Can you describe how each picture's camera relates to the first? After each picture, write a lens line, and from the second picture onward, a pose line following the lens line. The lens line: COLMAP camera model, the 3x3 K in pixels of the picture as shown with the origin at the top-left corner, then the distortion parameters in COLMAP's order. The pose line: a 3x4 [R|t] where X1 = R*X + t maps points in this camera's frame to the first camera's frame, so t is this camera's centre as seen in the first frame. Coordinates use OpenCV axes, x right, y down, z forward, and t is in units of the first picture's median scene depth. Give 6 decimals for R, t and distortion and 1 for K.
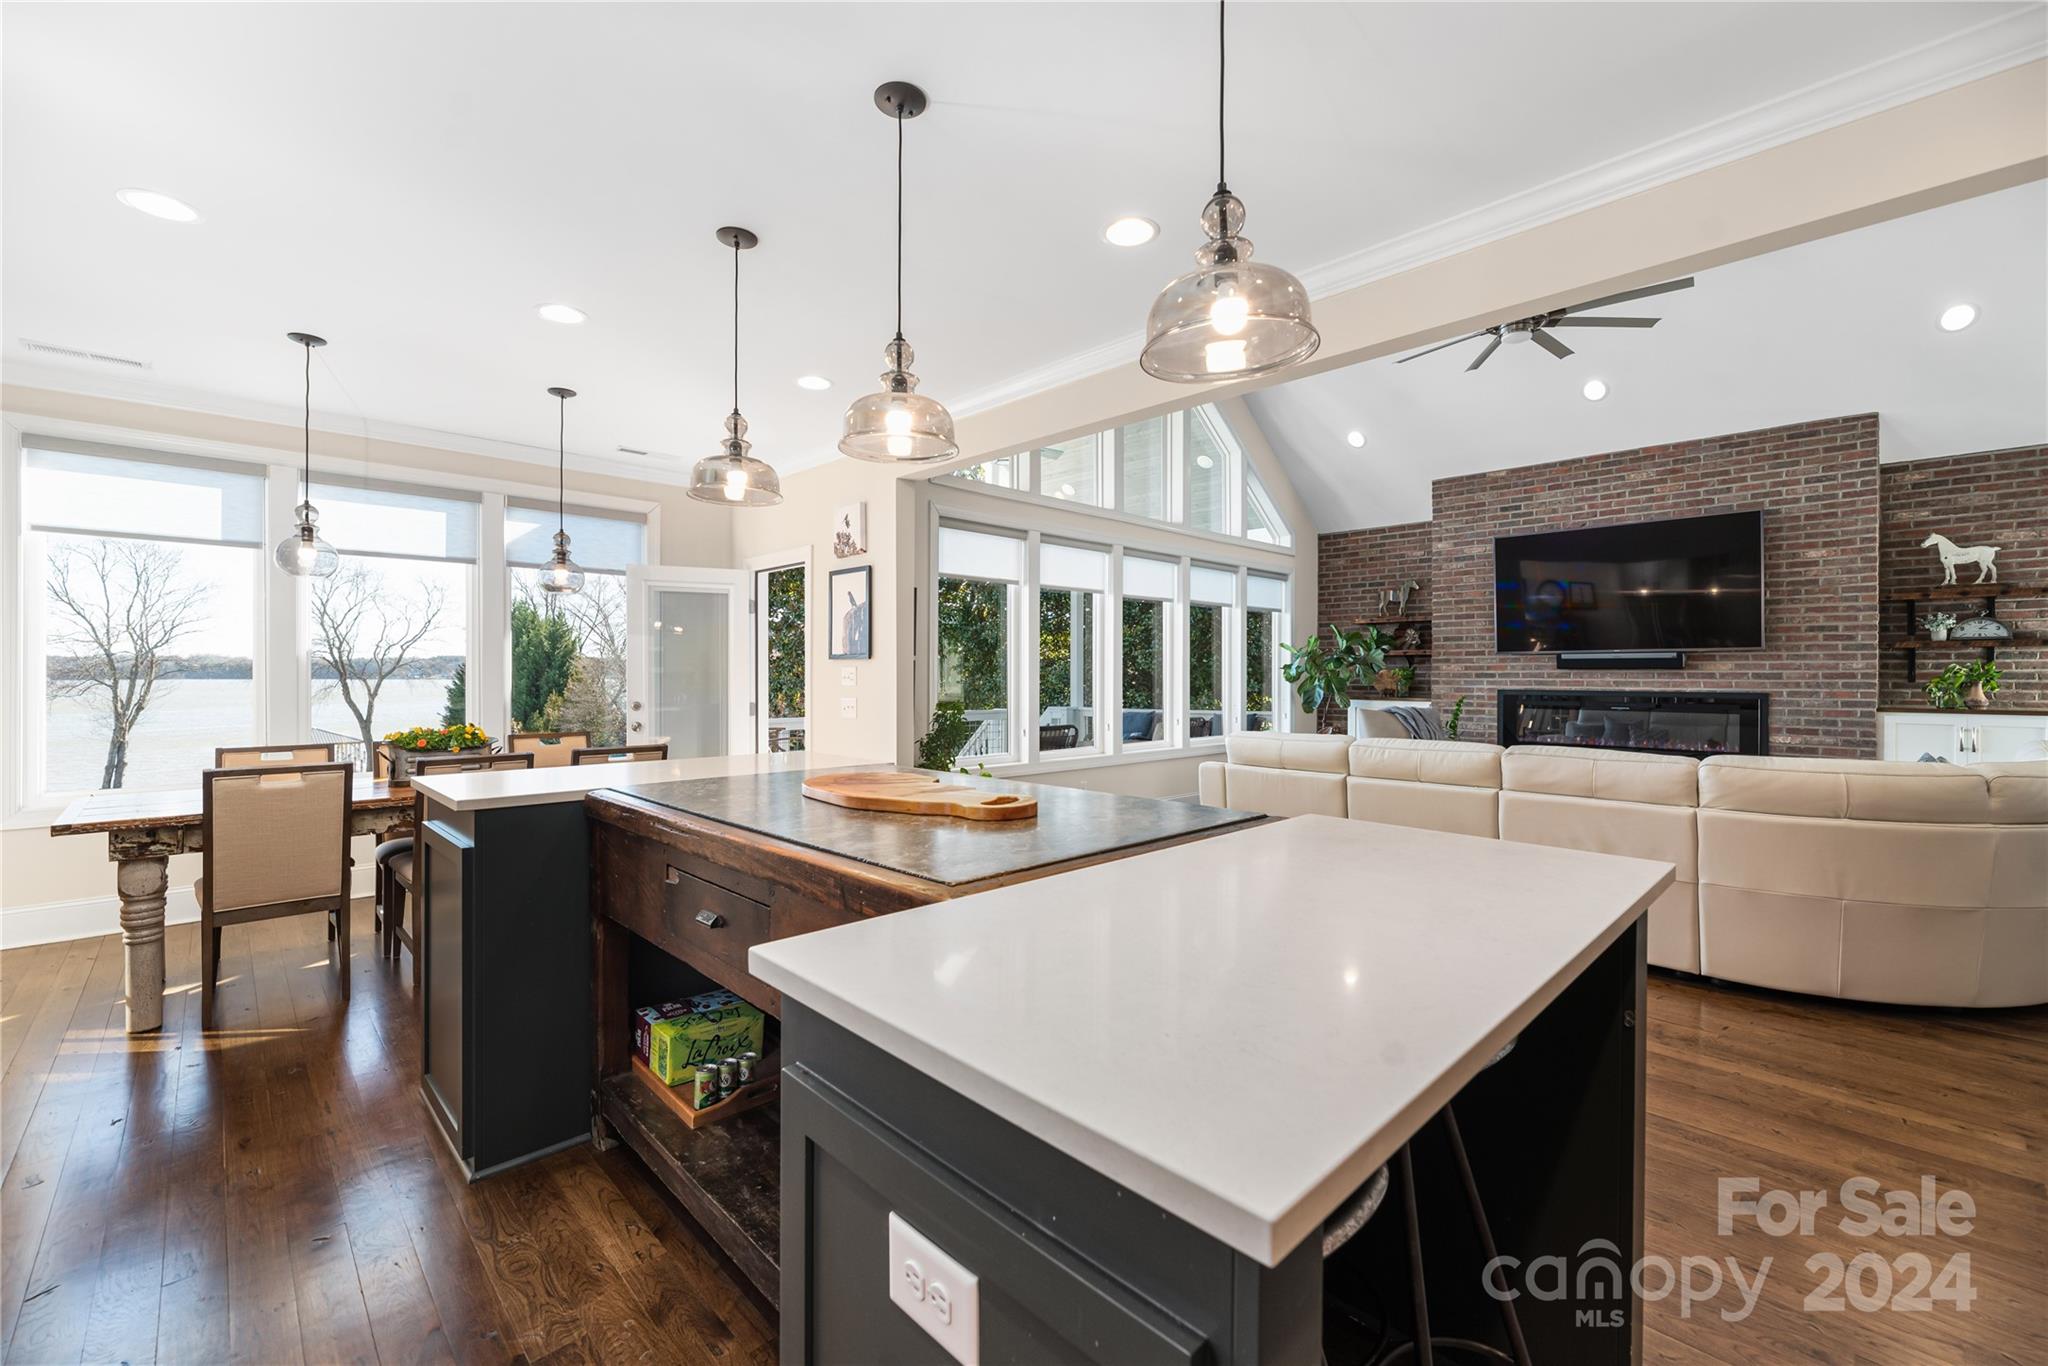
lens RADIAL K [[845.1, 0, 1026.5], [0, 845.1, 675.2], [0, 0, 1]] dist [-0.003044, 0.000543]
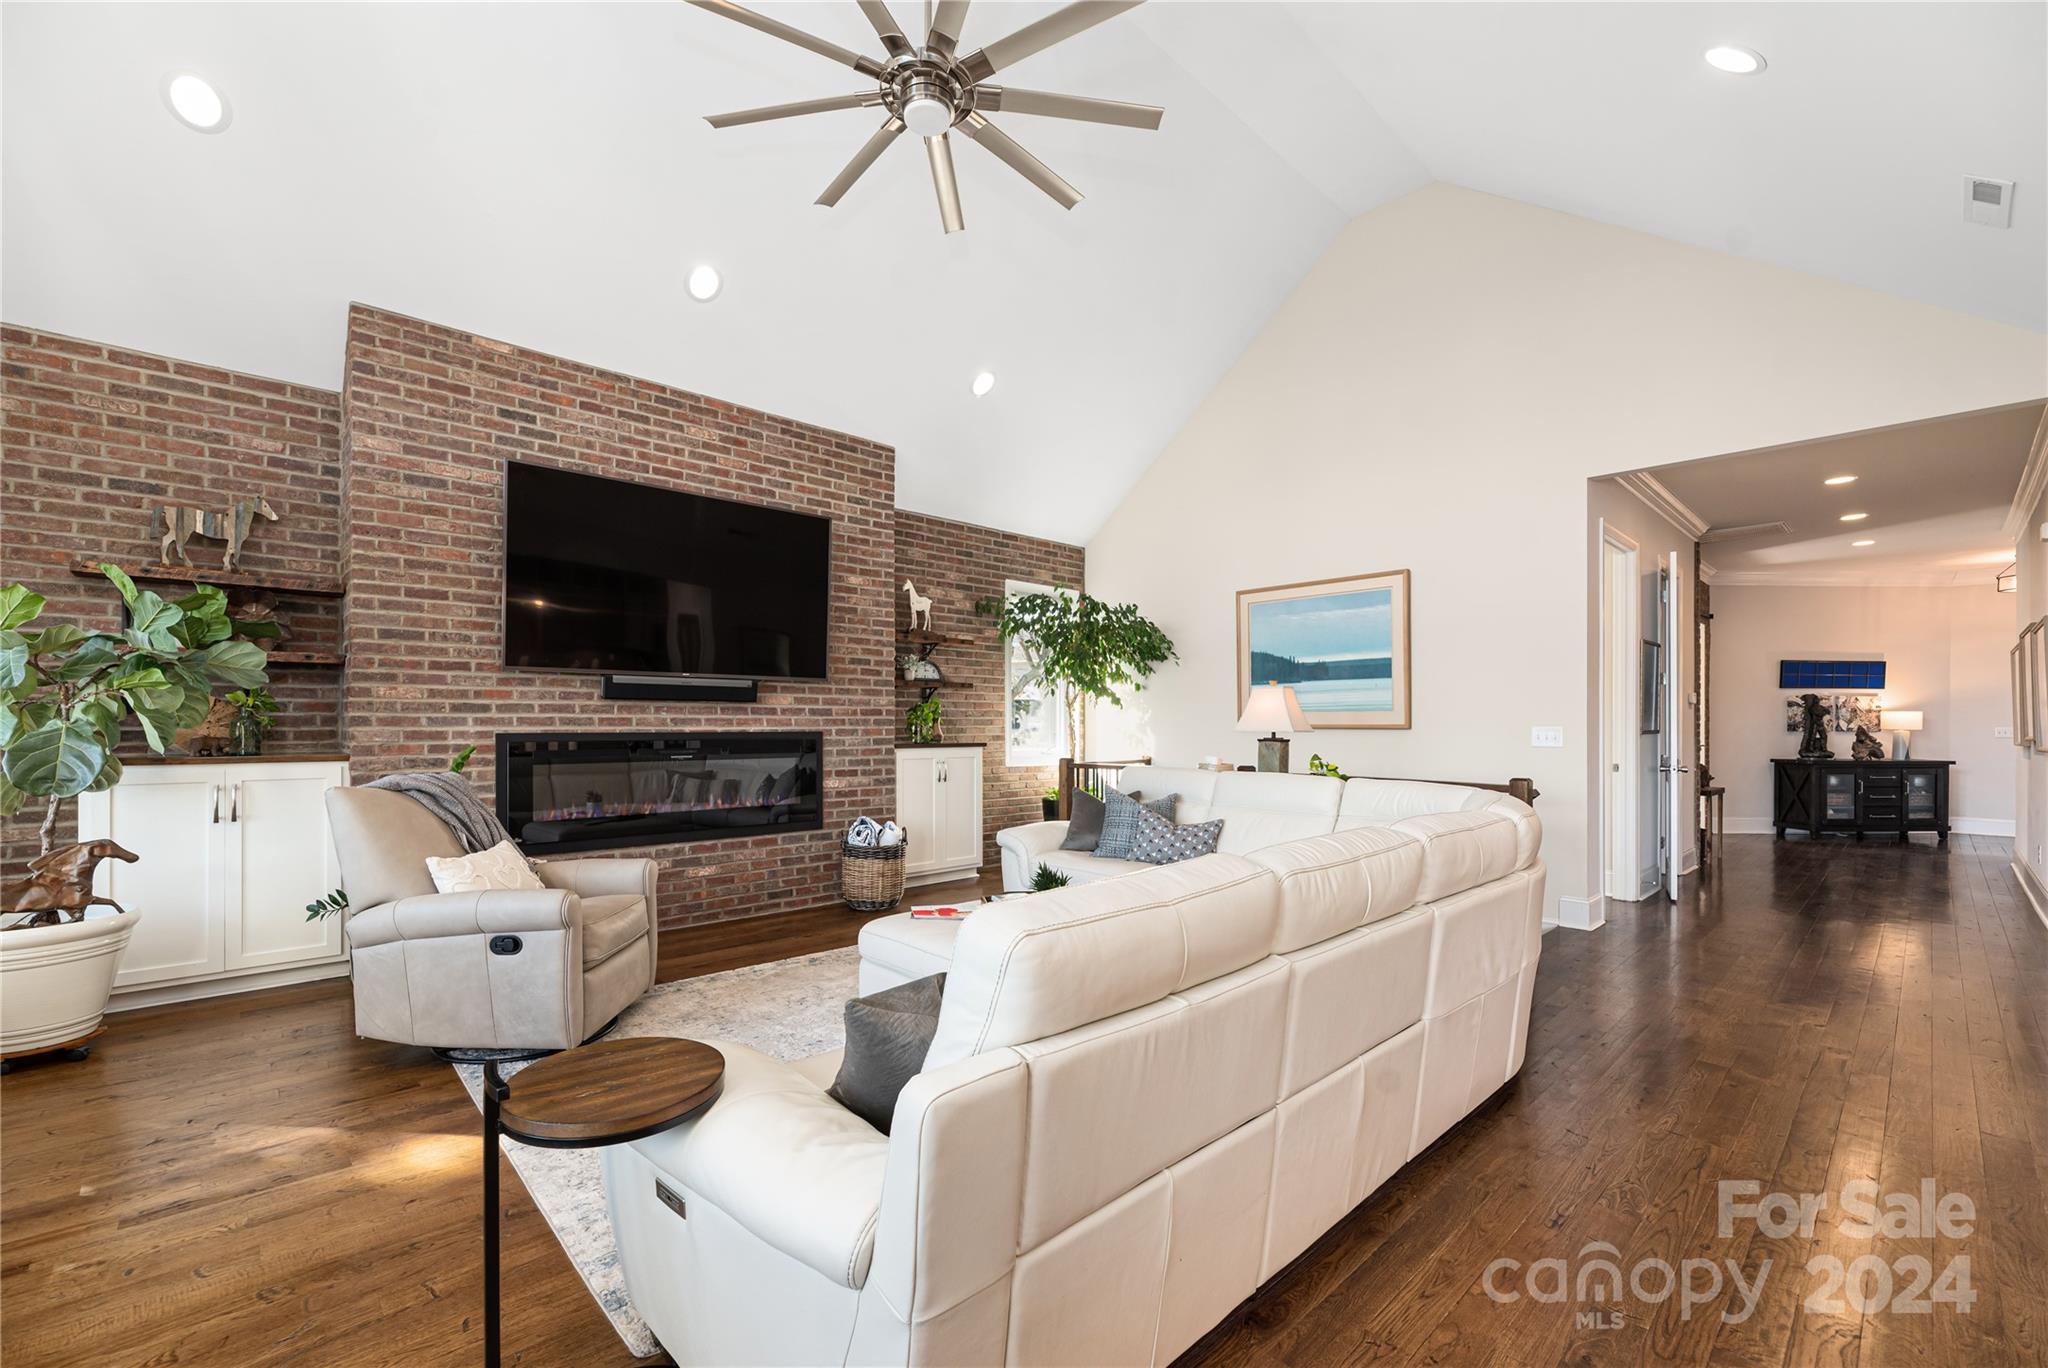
lens RADIAL K [[858.9, 0, 1027.7], [0, 858.9, 725.3], [0, 0, 1]] dist [-0.000168, 0.000168]
pose [[0.014029, -0.004510, 0.999891, -0.004332], [-0.001261, 0.999989, 0.004528, 0.009770], [-0.999901, -0.001324, 0.014023, 0.736263]]
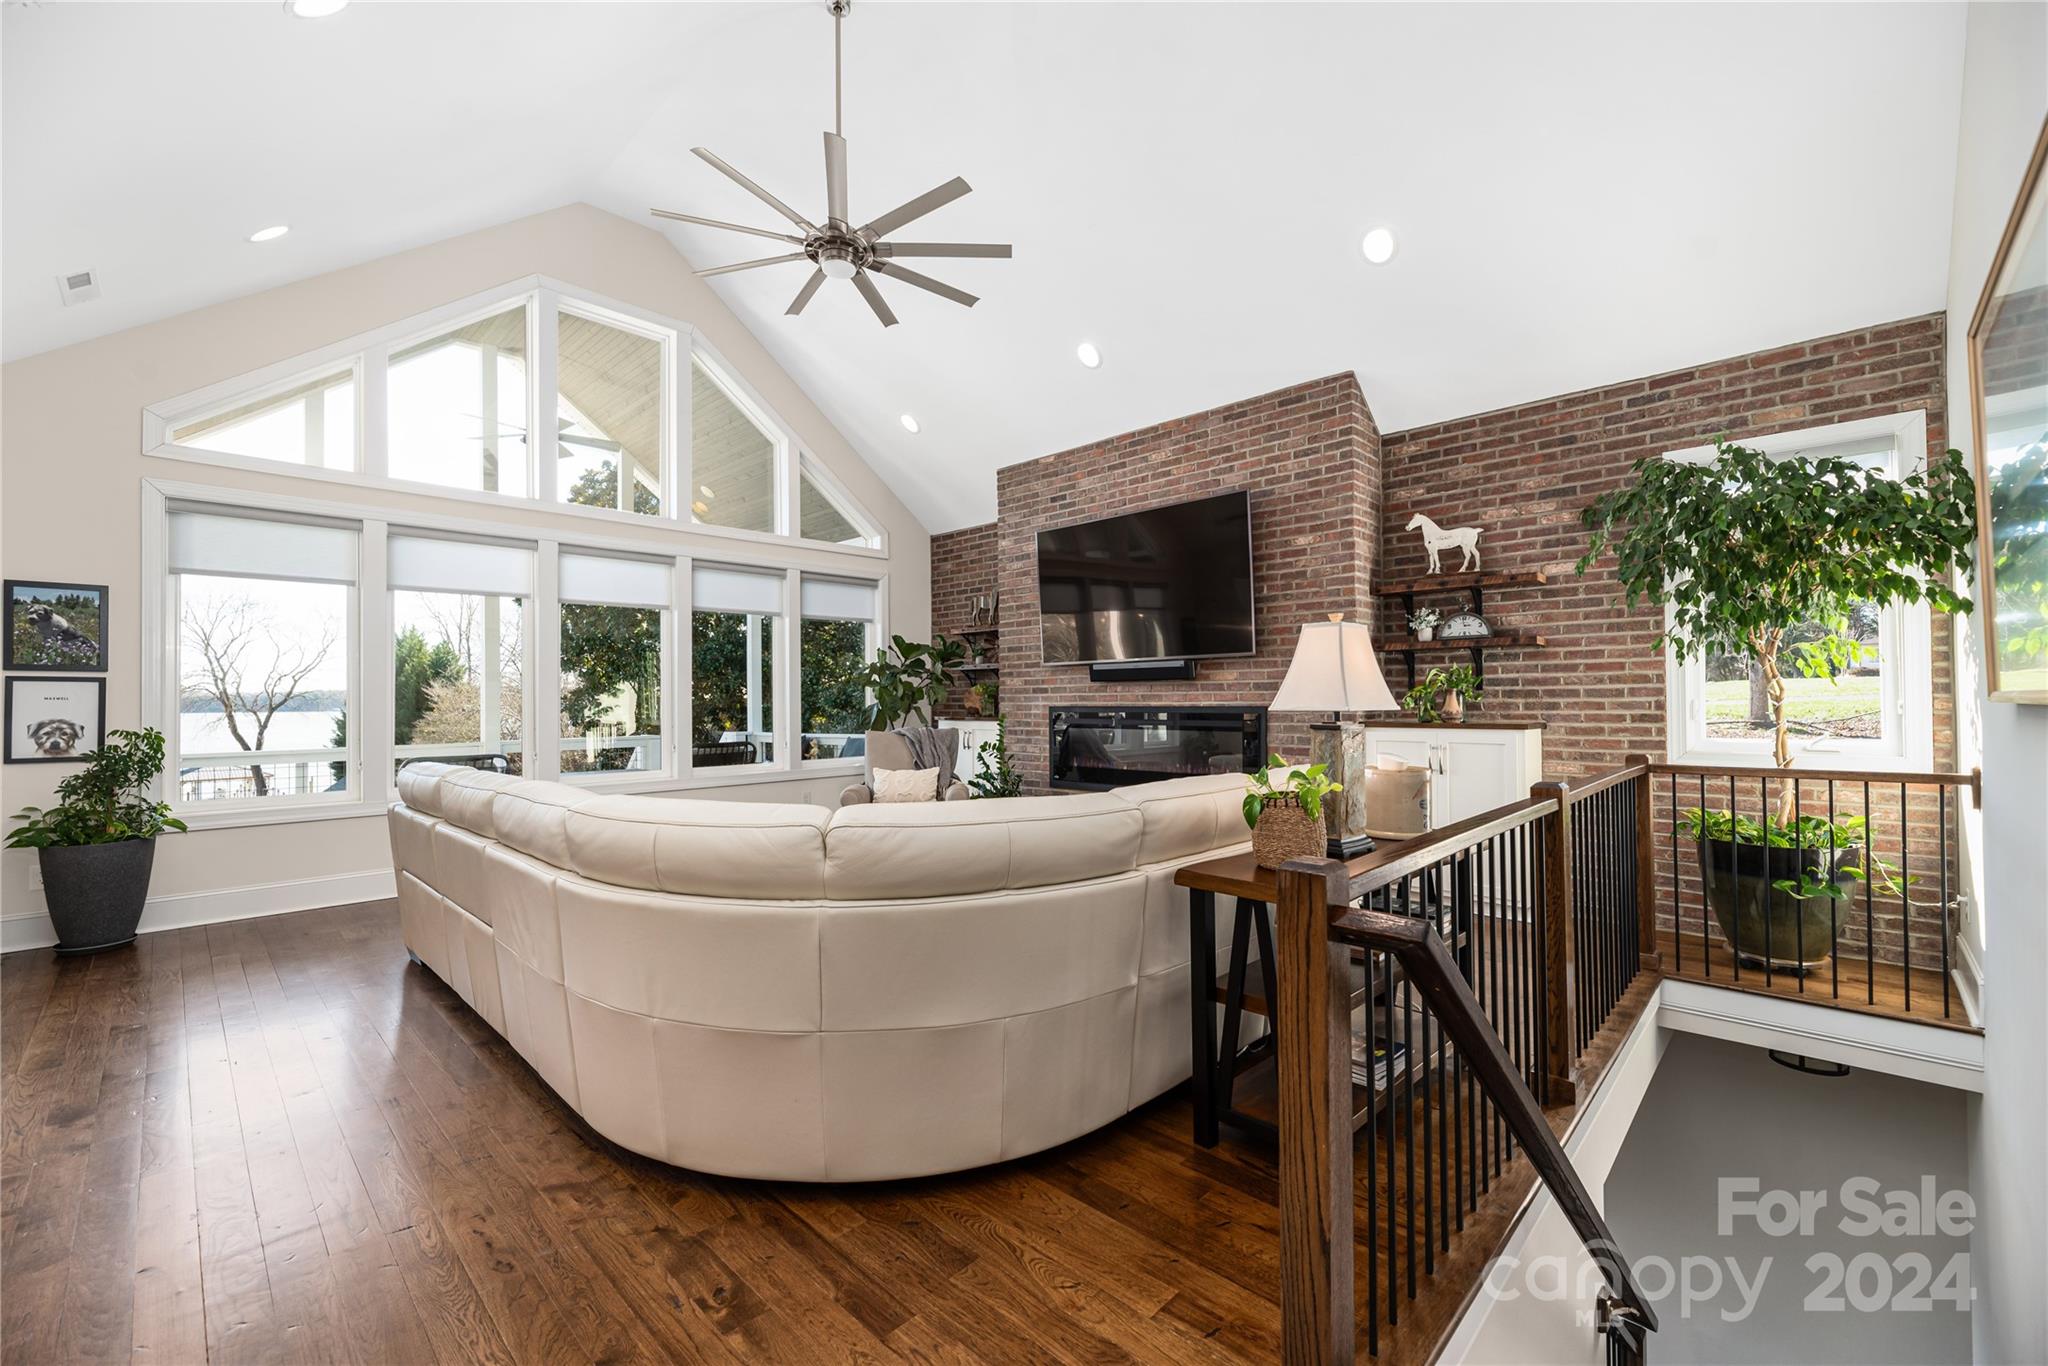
lens RADIAL K [[836.4, 0, 1022.0], [0, 836.4, 687.8], [0, 0, 1]] dist [-0.003899, -0.000137]
pose [[0.999604, -0.010794, 0.025973, 0.582635], [0.011169, 0.999835, -0.014335, 0.011033], [-0.025814, 0.014620, 0.999560, 0.160626]]
